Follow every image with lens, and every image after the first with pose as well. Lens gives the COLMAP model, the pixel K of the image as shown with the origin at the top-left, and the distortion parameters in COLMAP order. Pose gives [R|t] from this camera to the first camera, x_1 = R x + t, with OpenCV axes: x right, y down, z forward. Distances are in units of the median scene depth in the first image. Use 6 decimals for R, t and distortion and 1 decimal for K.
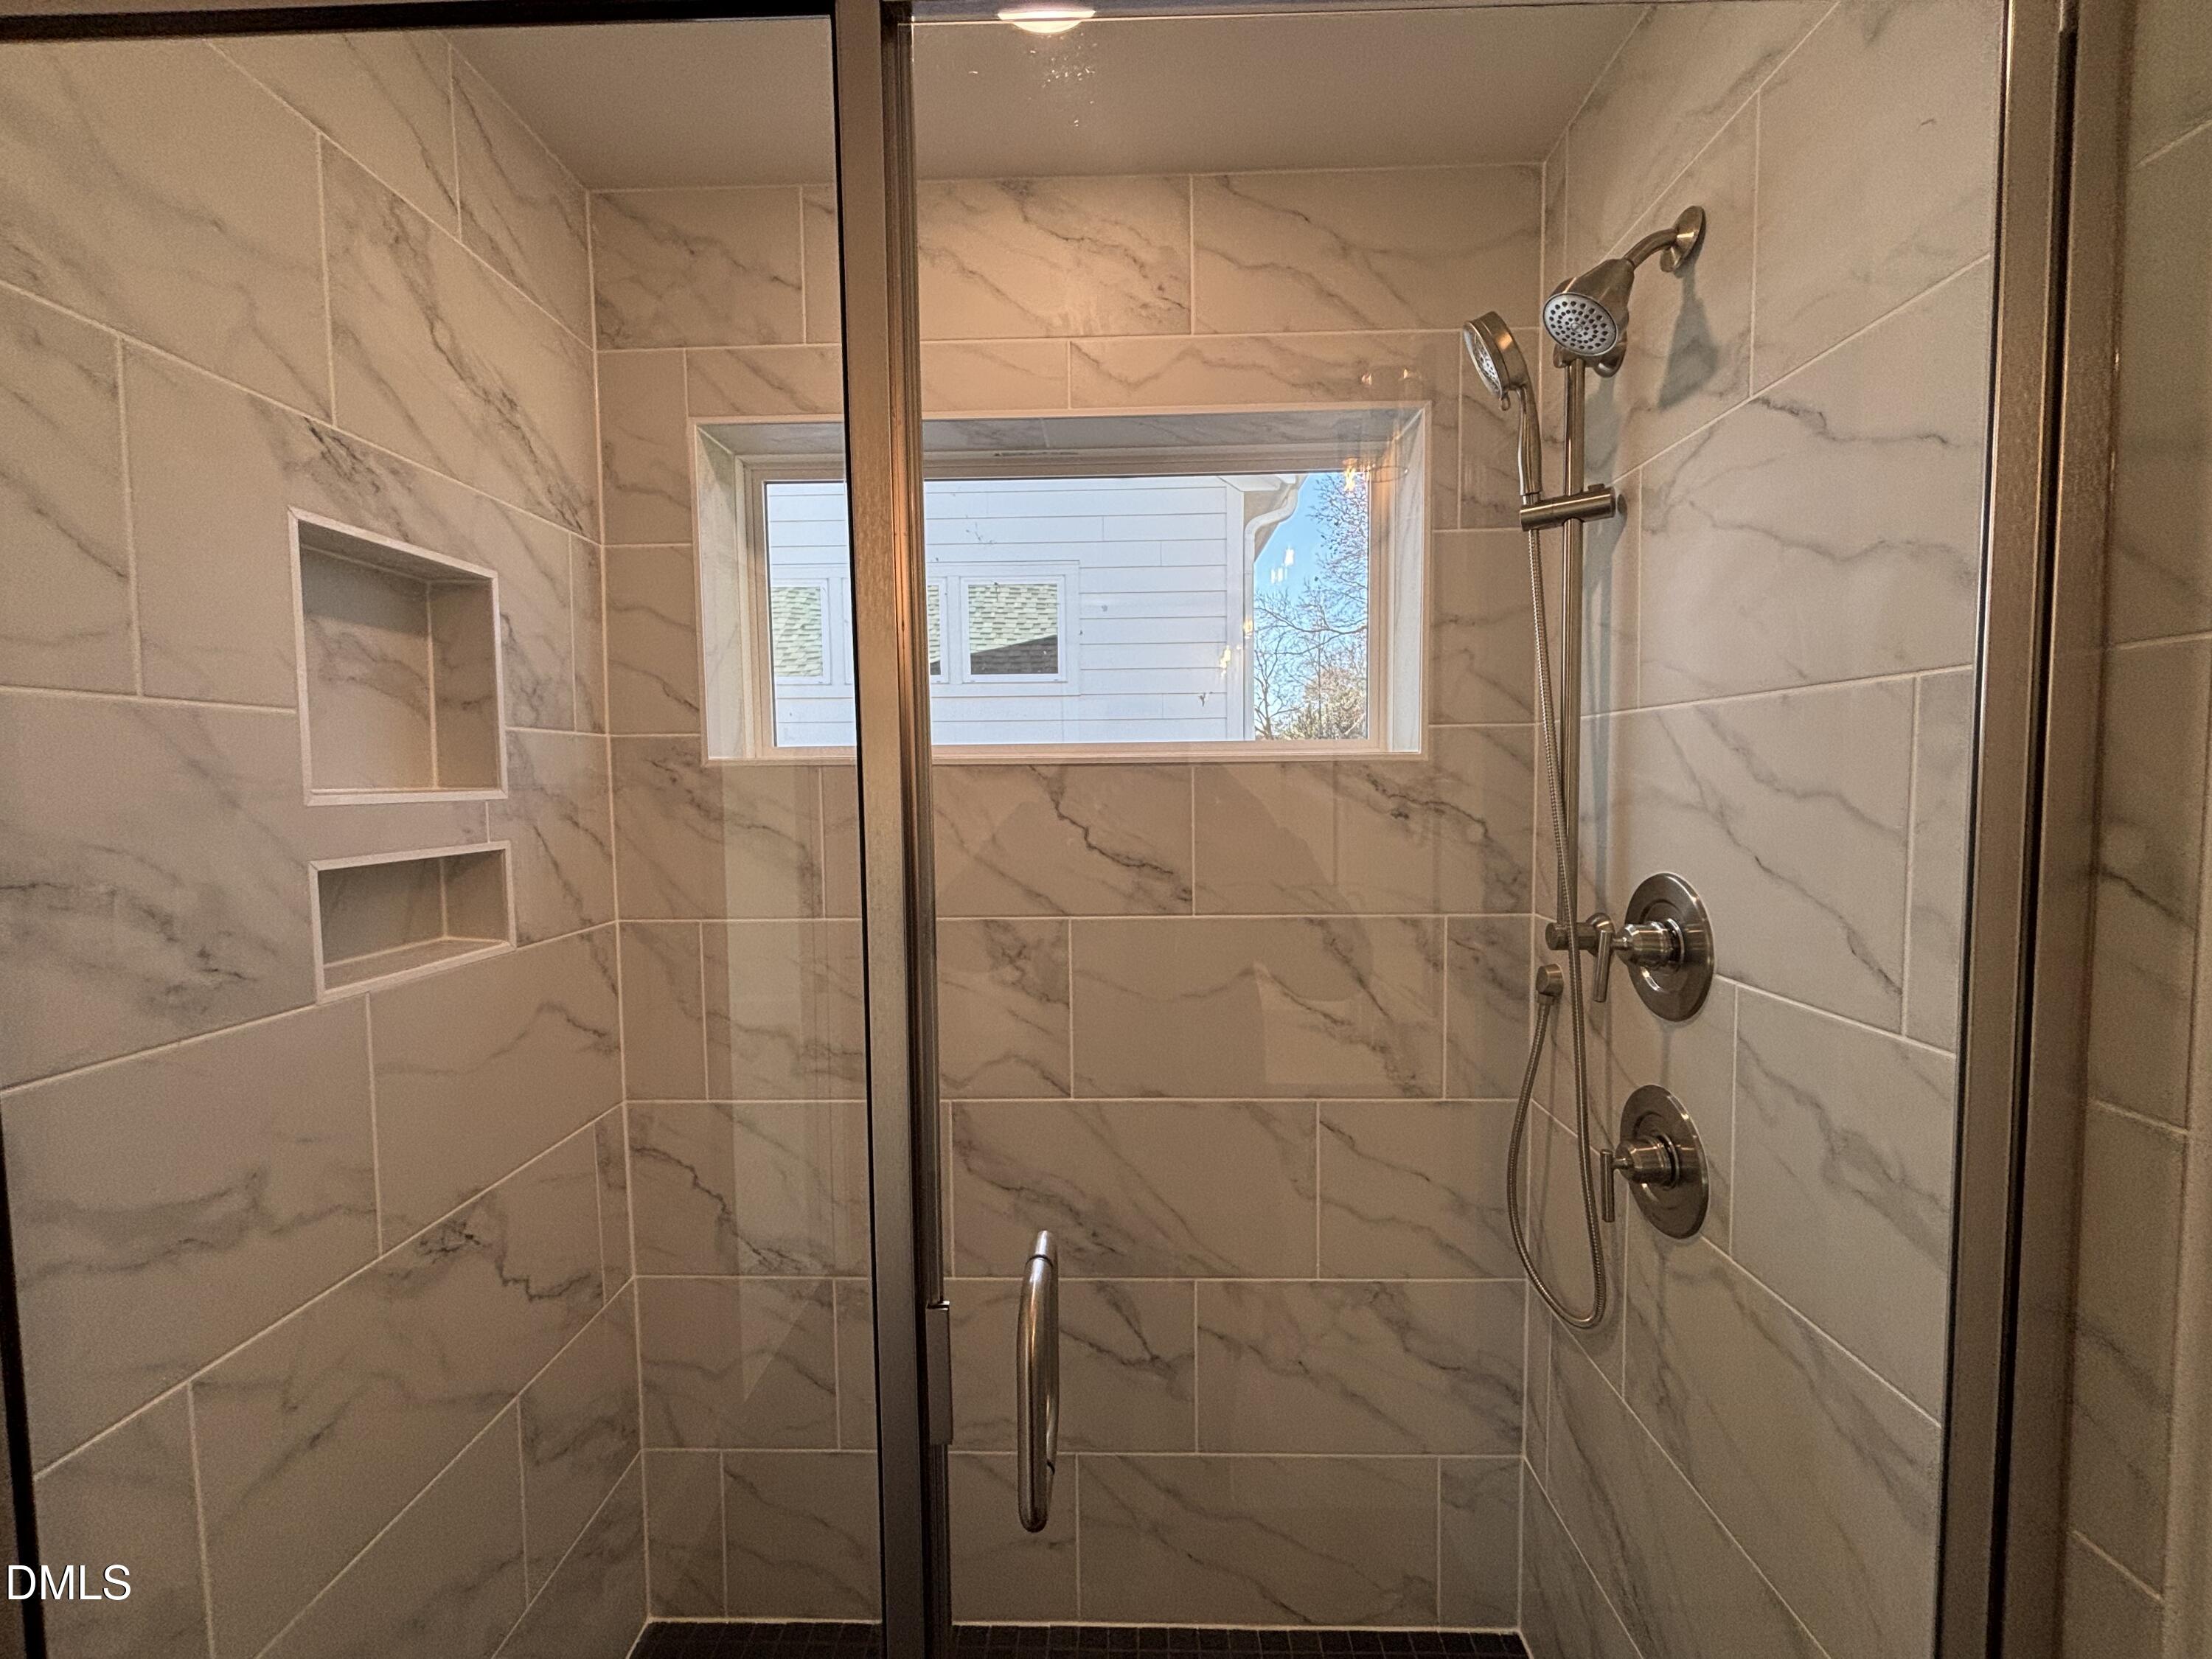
lens RADIAL K [[901.3, 0, 1106.0], [0, 901.3, 829.5], [0, 0, 1]] dist [-0.002980, 0.000173]
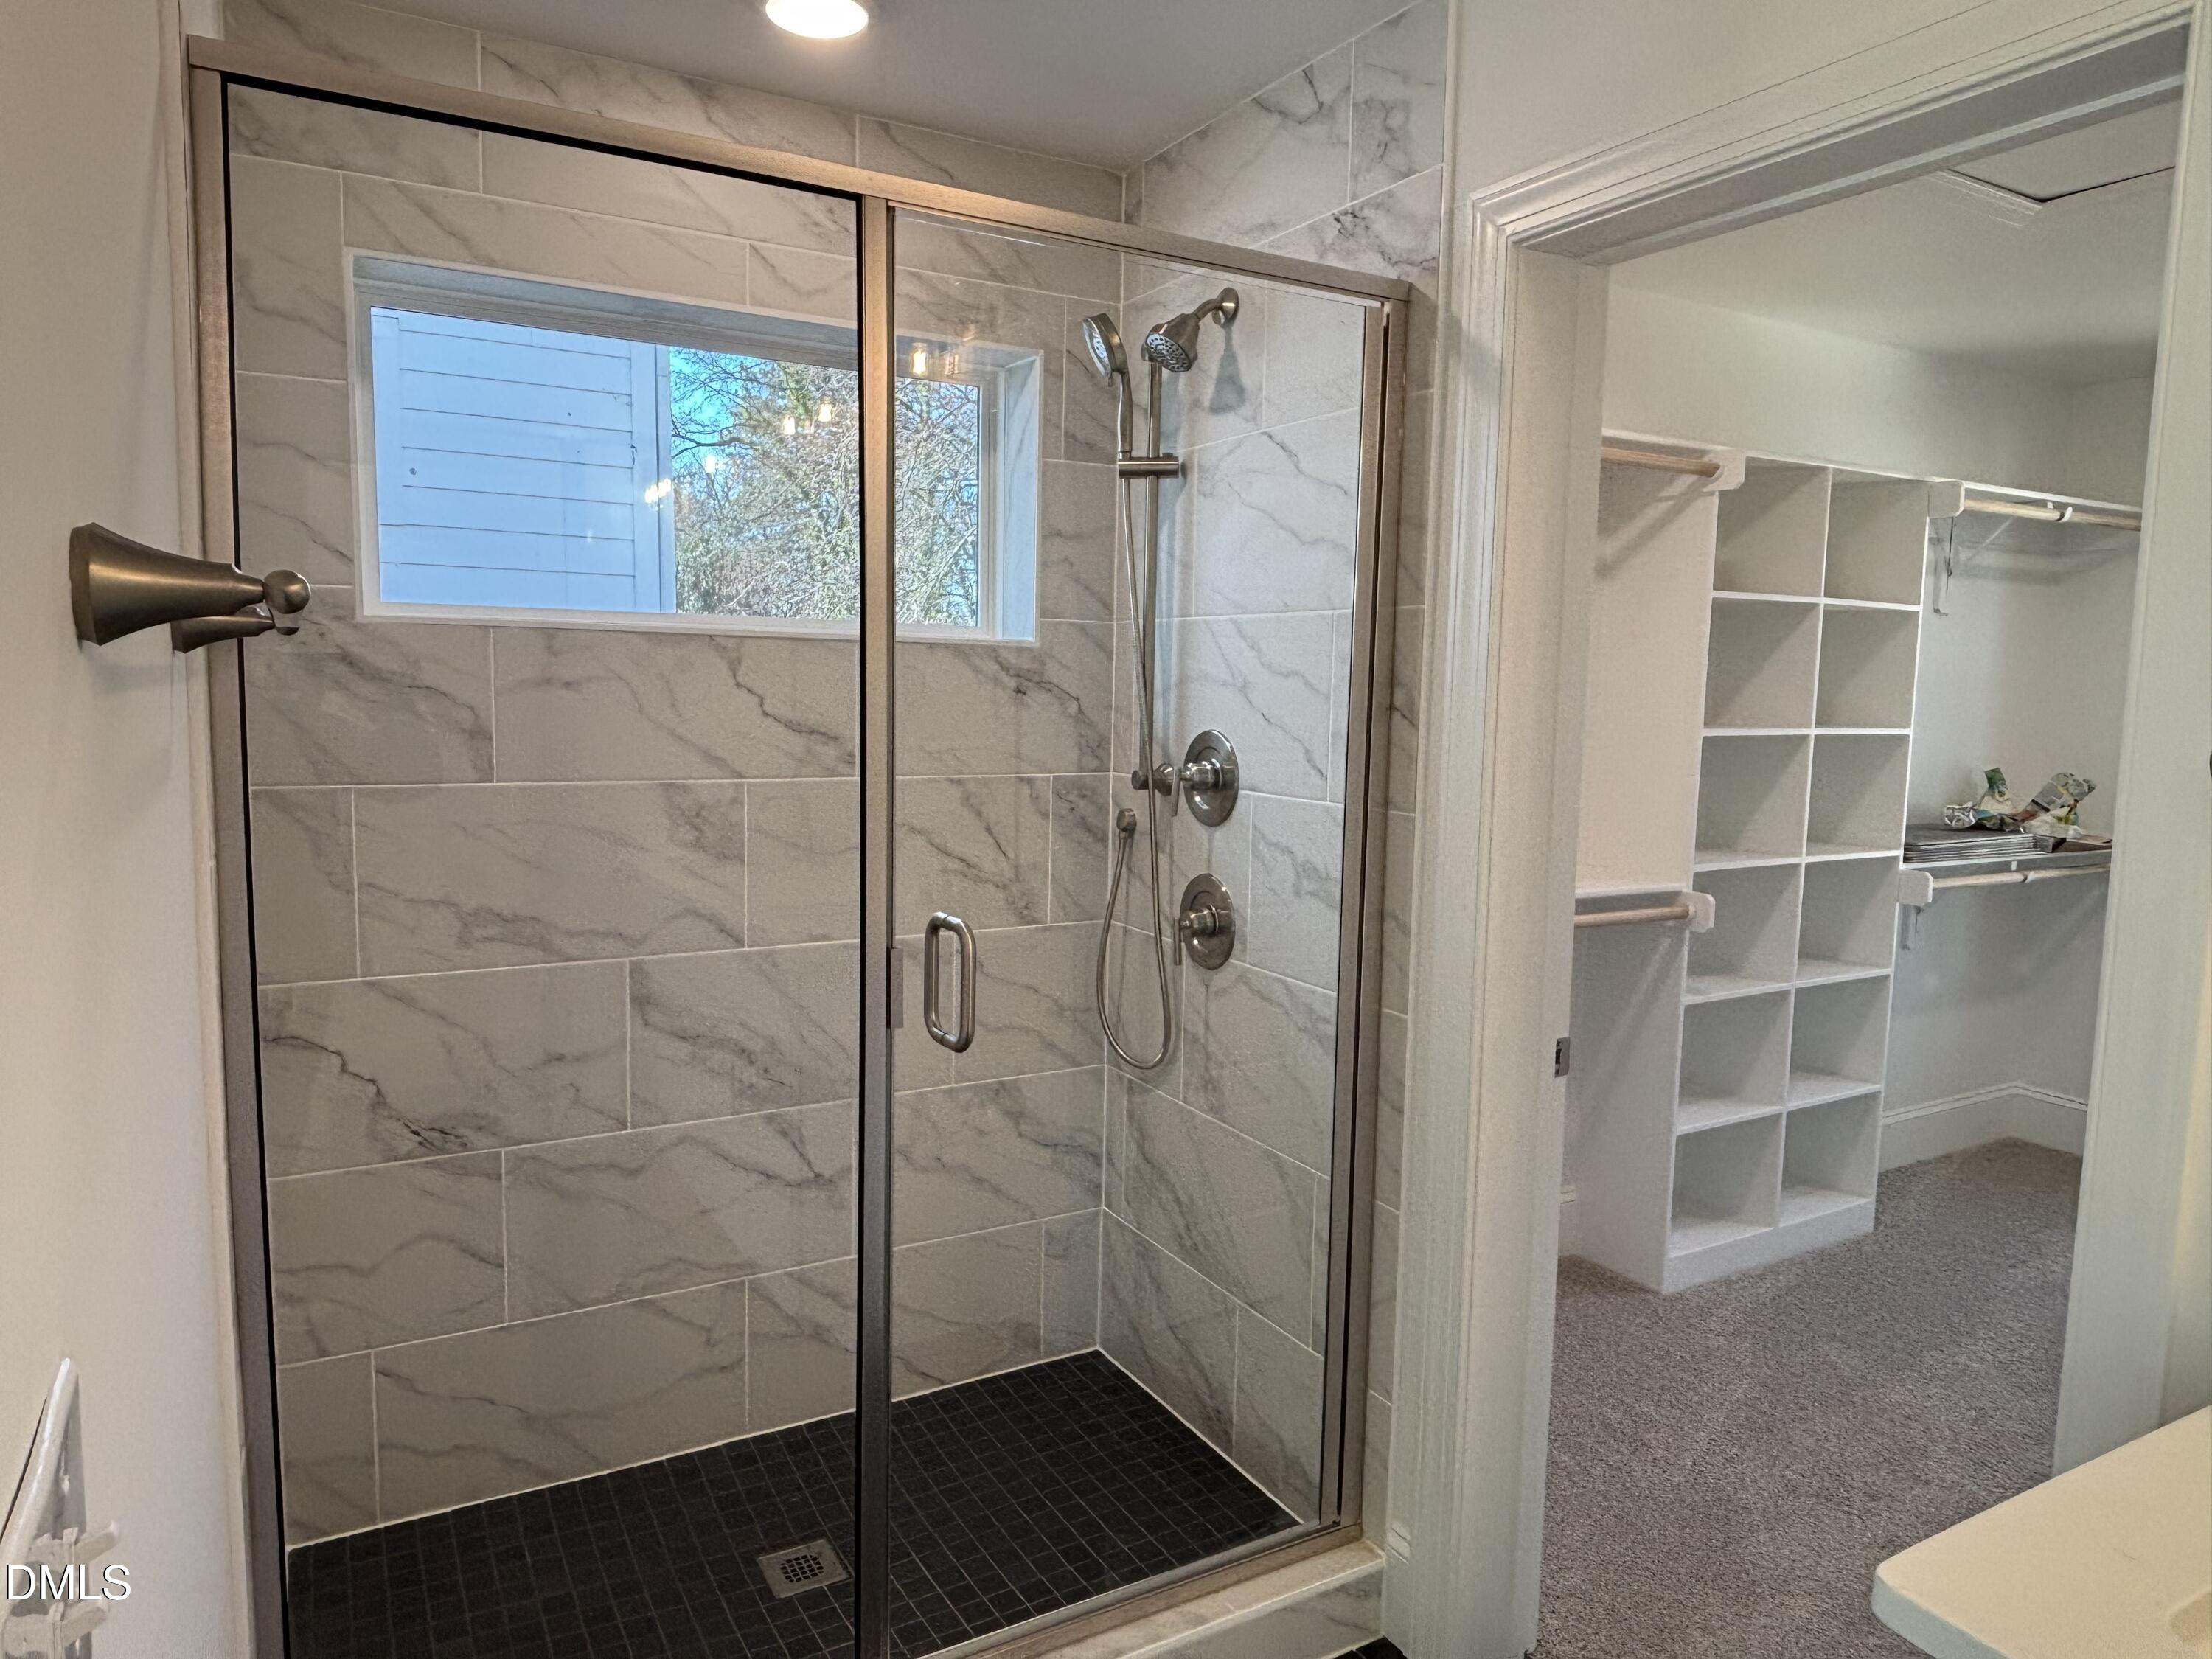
lens RADIAL K [[1392.1, 0, 1106.0], [0, 1392.1, 829.5], [0, 0, 1]] dist [0.057675, -0.079193]
pose [[0.856341, -0.027550, 0.515675, -0.562219], [-0.000532, 0.998528, 0.054231, 0.069307], [-0.516410, -0.046715, 0.855066, -0.695419]]
